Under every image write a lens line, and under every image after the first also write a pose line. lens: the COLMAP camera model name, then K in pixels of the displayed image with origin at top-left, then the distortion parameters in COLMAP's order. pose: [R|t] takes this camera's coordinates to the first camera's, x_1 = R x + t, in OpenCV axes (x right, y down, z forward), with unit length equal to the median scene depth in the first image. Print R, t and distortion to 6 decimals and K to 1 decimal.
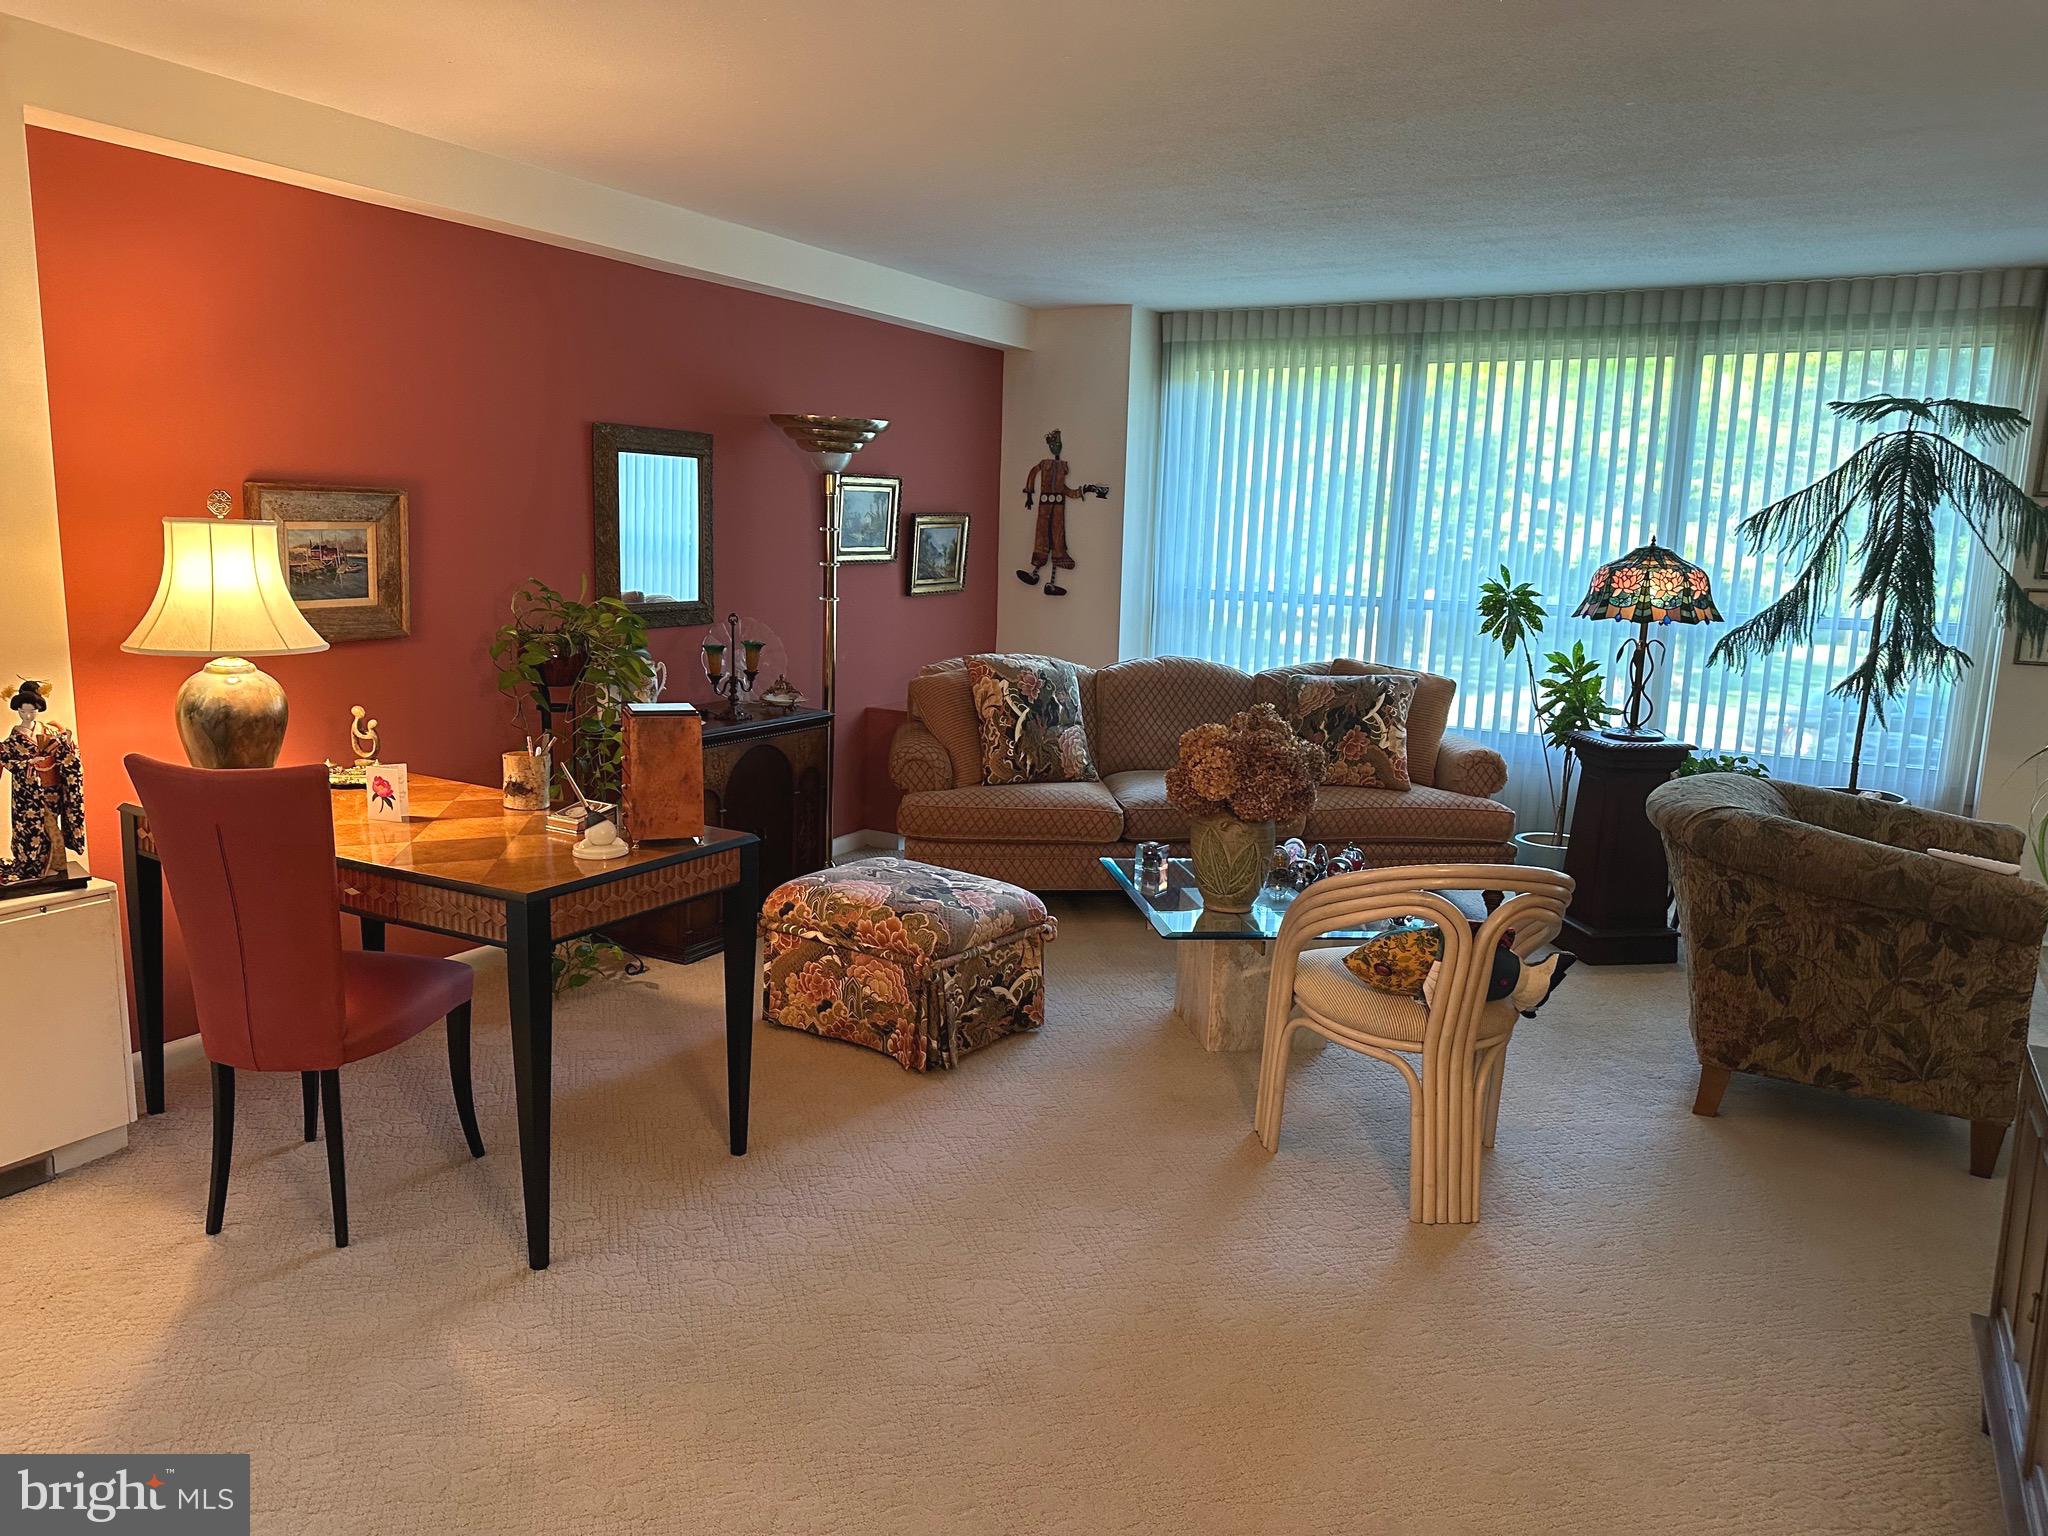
lens RADIAL K [[1437.1, 0, 1024.0], [0, 1437.1, 768.0], [0, 0, 1]] dist [0.166526, -0.320751]
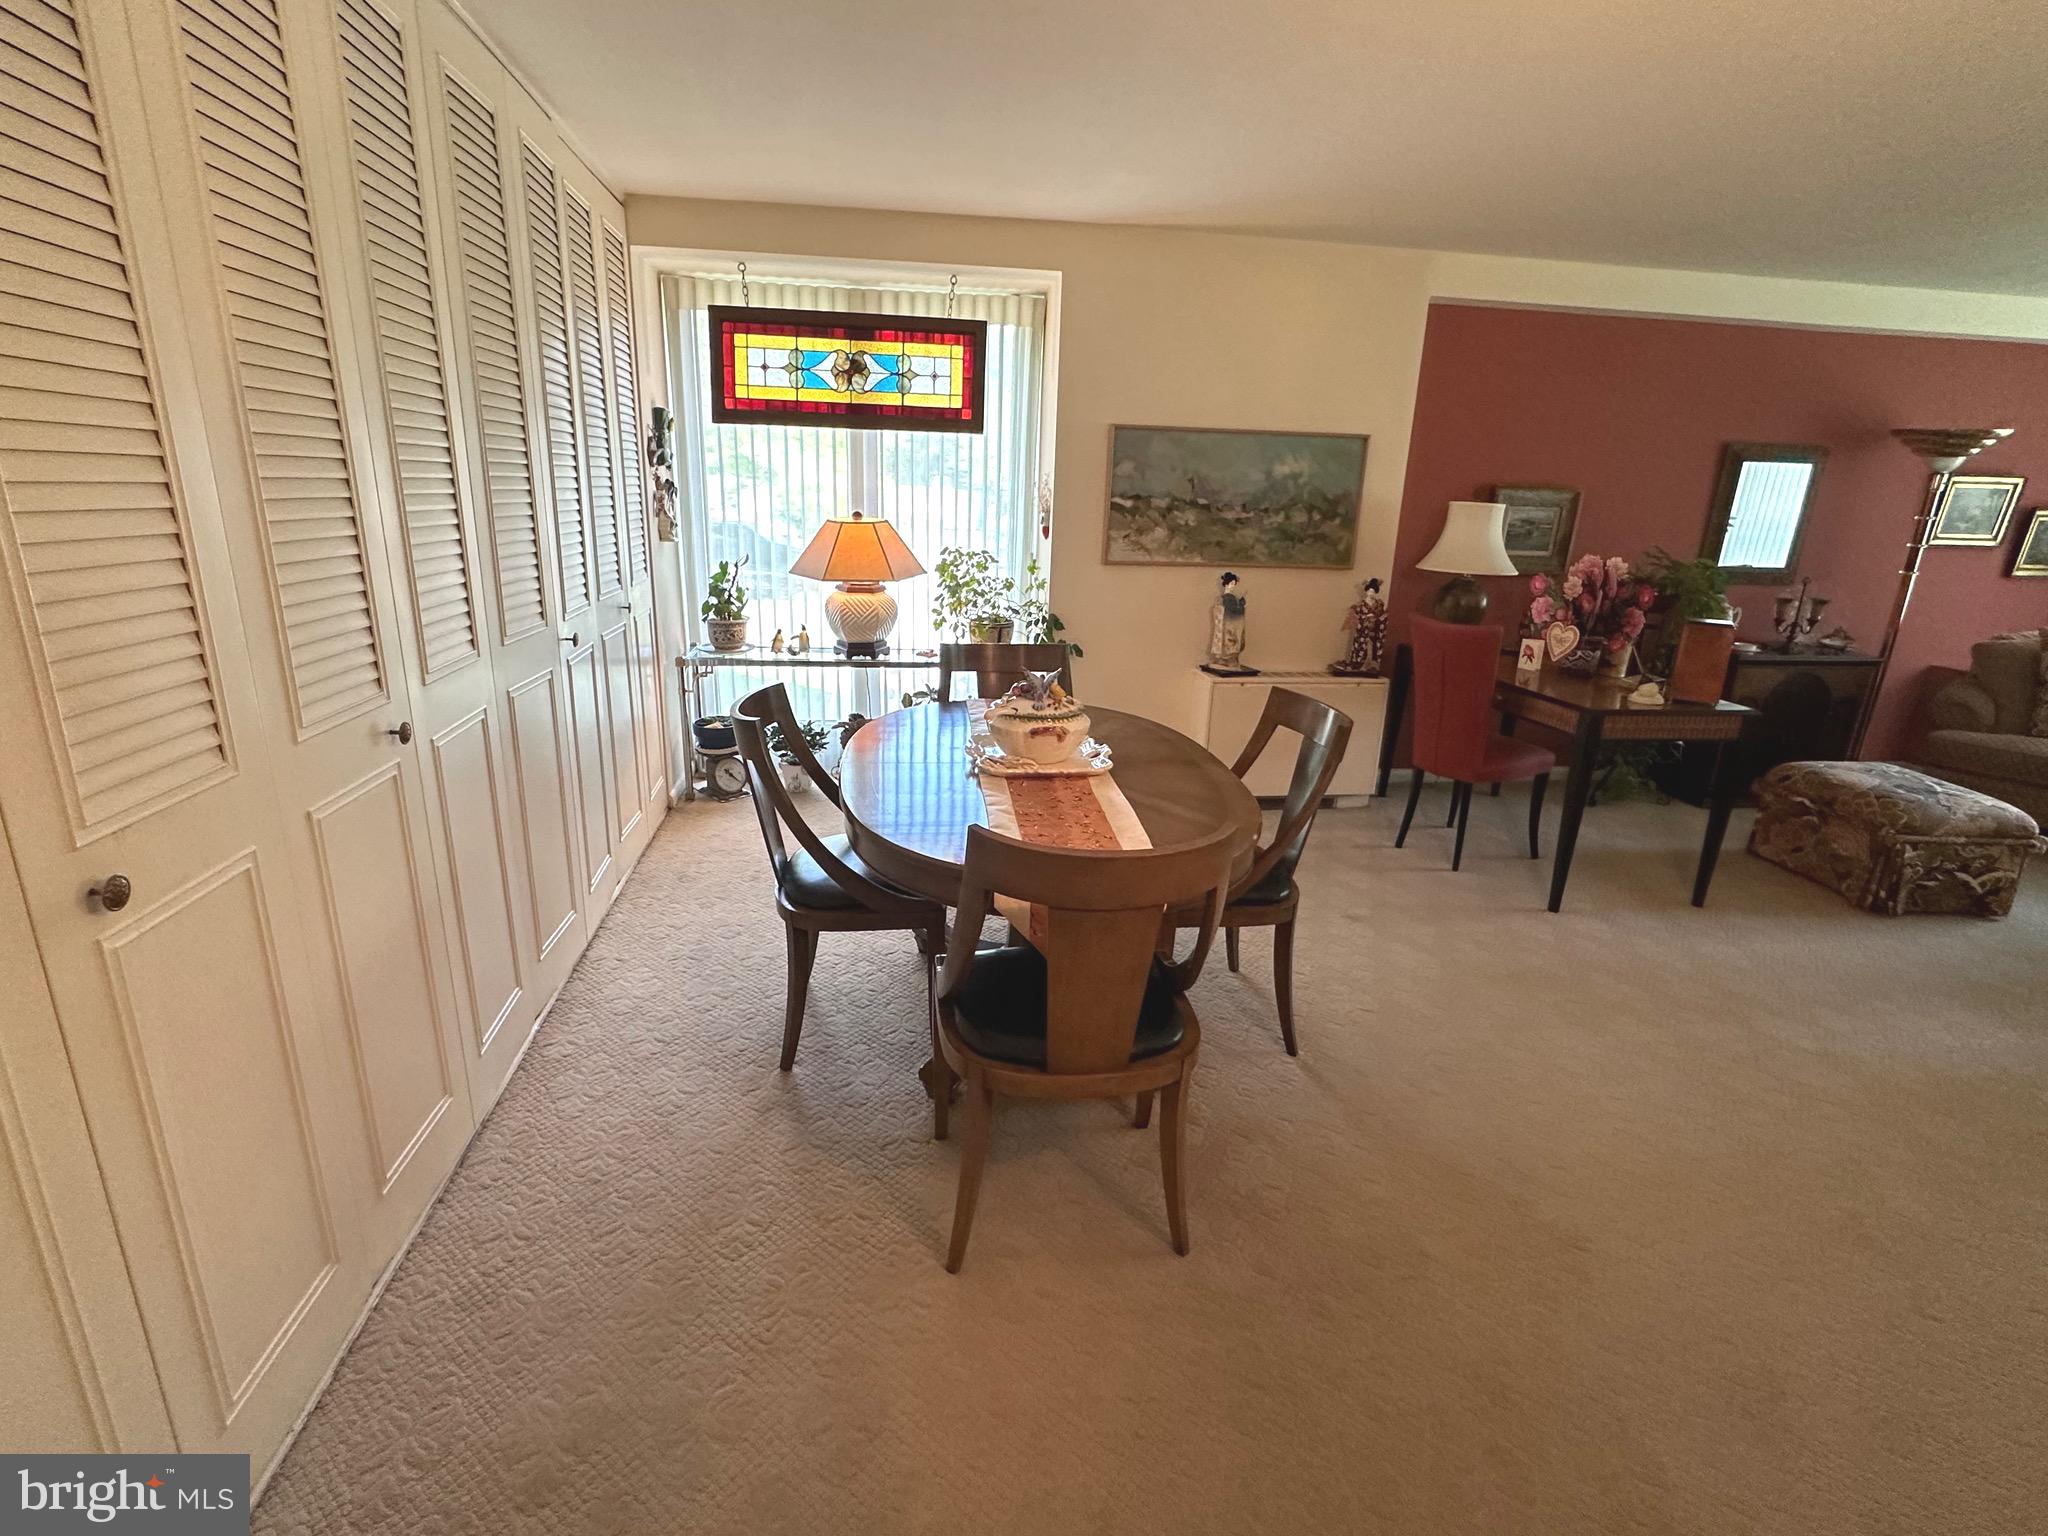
lens RADIAL K [[971.9, 0, 1013.6], [0, 971.9, 774.4], [0, 0, 1]] dist [-0.001144, -0.000362]
pose [[0.605476, 0.220094, -0.764825, 0.098162], [-0.149857, 0.975339, 0.162040, 0.044217], [0.781627, 0.016503, 0.623527, -0.188286]]
